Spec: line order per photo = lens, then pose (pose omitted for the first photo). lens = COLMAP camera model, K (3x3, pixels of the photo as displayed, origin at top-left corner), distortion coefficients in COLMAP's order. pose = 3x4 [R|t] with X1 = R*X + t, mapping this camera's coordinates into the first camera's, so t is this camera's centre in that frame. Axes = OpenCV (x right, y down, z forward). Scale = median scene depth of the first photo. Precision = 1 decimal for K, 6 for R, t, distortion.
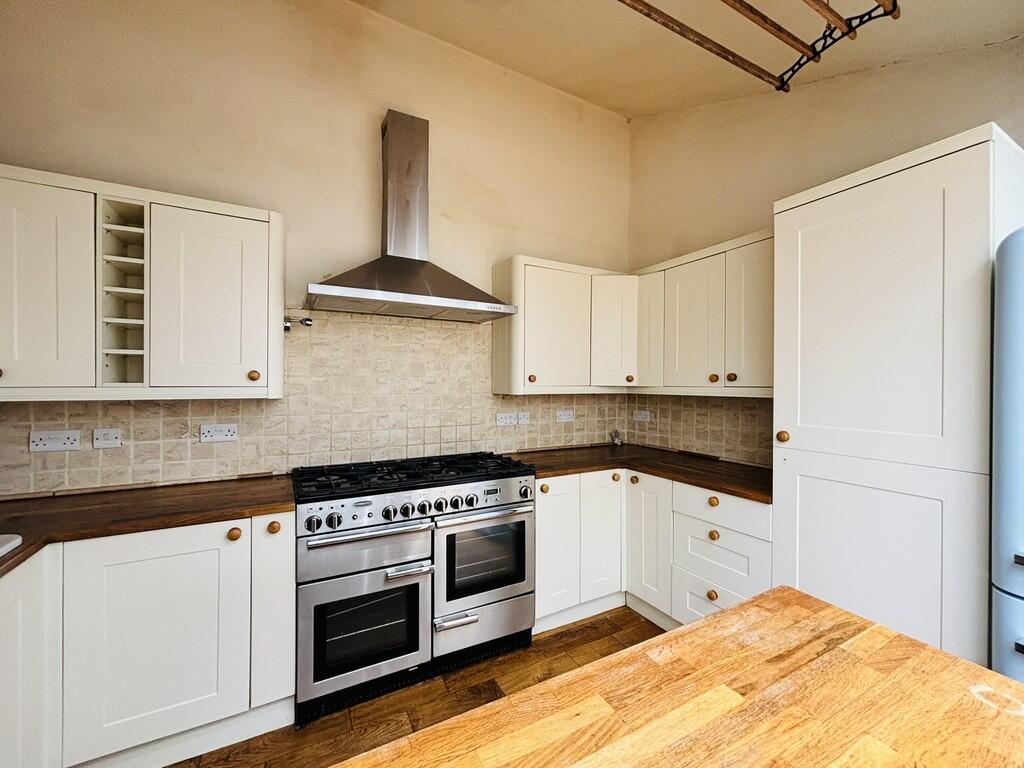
lens RADIAL K [[409.3, 0, 512.0], [0, 409.3, 384.0], [0, 0, 1]] dist [0.004325, -0.000399]
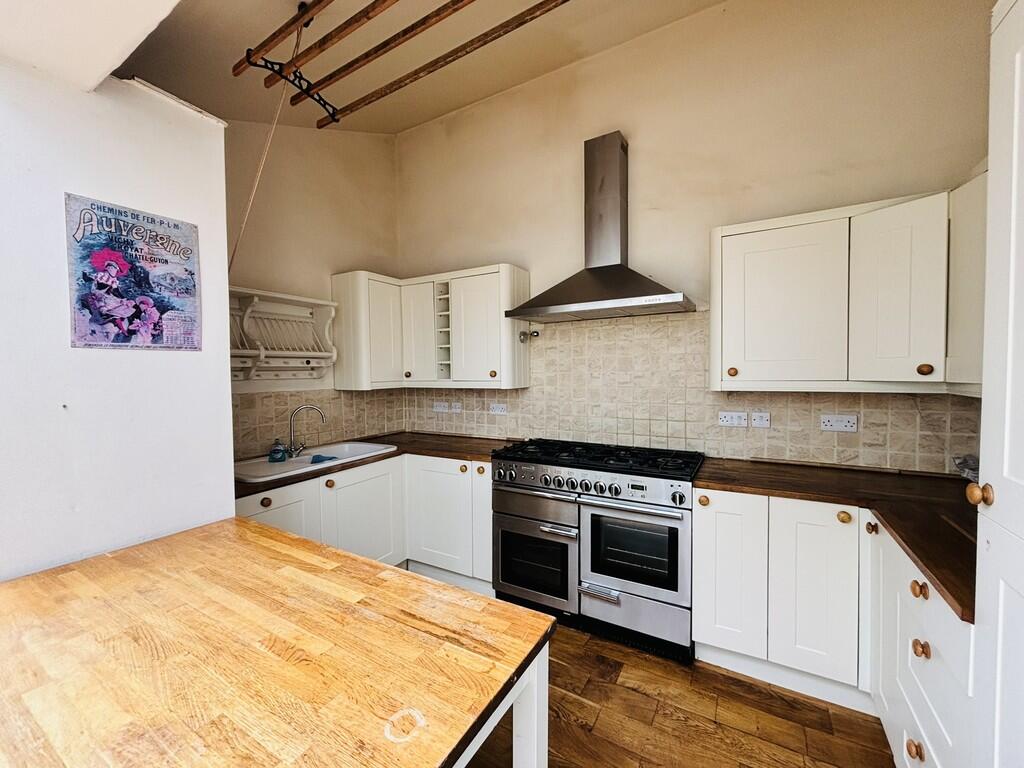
lens RADIAL K [[409.3, 0, 512.0], [0, 409.3, 384.0], [0, 0, 1]] dist [0.004325, -0.000399]
pose [[0.525865, 0.018382, -0.850370, 0.585280], [0.012047, 0.999505, 0.029056, -0.021127], [0.850483, -0.025524, 0.525383, 0.196917]]
